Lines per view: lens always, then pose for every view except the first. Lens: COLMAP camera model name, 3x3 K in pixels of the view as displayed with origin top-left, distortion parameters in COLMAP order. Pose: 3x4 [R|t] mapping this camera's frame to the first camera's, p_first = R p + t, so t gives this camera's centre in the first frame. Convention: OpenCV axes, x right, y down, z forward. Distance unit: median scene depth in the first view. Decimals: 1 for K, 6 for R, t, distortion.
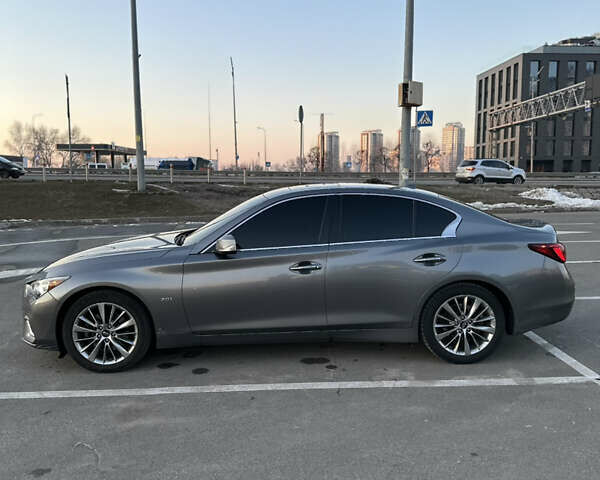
lens RADIAL K [[622.9, 0, 300.0], [0, 622.9, 240.0], [0, 0, 1]] dist [-0.050703, -0.010736]
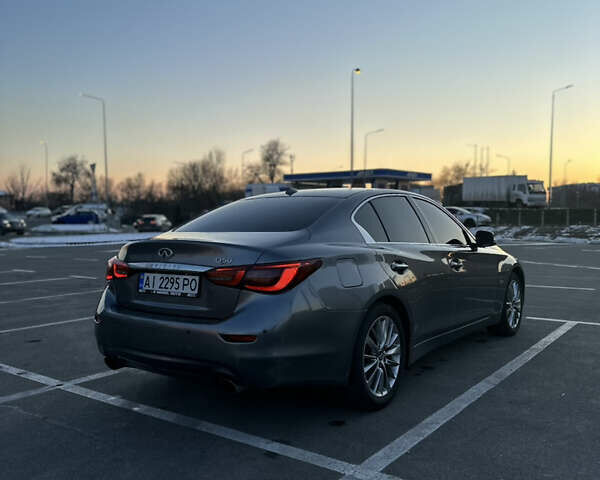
lens RADIAL K [[574.1, 0, 300.0], [0, 574.1, 240.0], [0, 0, 1]] dist [0.151819, -0.298335]
pose [[-0.649619, 0.043150, -0.759035, 0.946851], [-0.074827, 0.989912, 0.120316, -0.163852], [0.756569, 0.134956, -0.639836, 1.872588]]
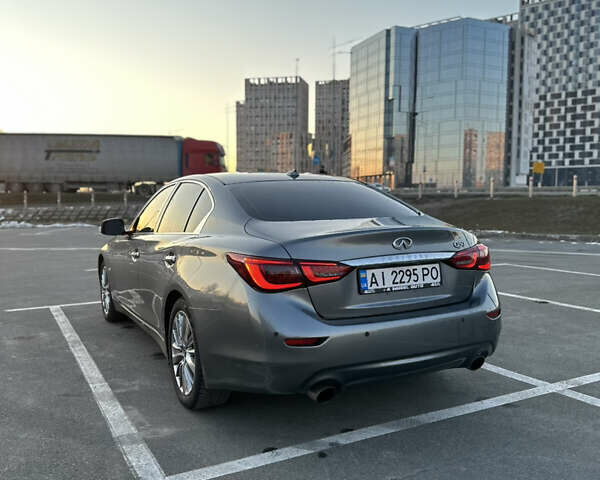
lens RADIAL K [[574.1, 0, 300.0], [0, 574.1, 240.0], [0, 0, 1]] dist [0.151819, -0.298335]
pose [[0.419769, 0.073921, -0.904616, 1.044804], [-0.100581, 0.994328, 0.034579, -0.055152], [0.902041, 0.076472, 0.424823, 0.843600]]
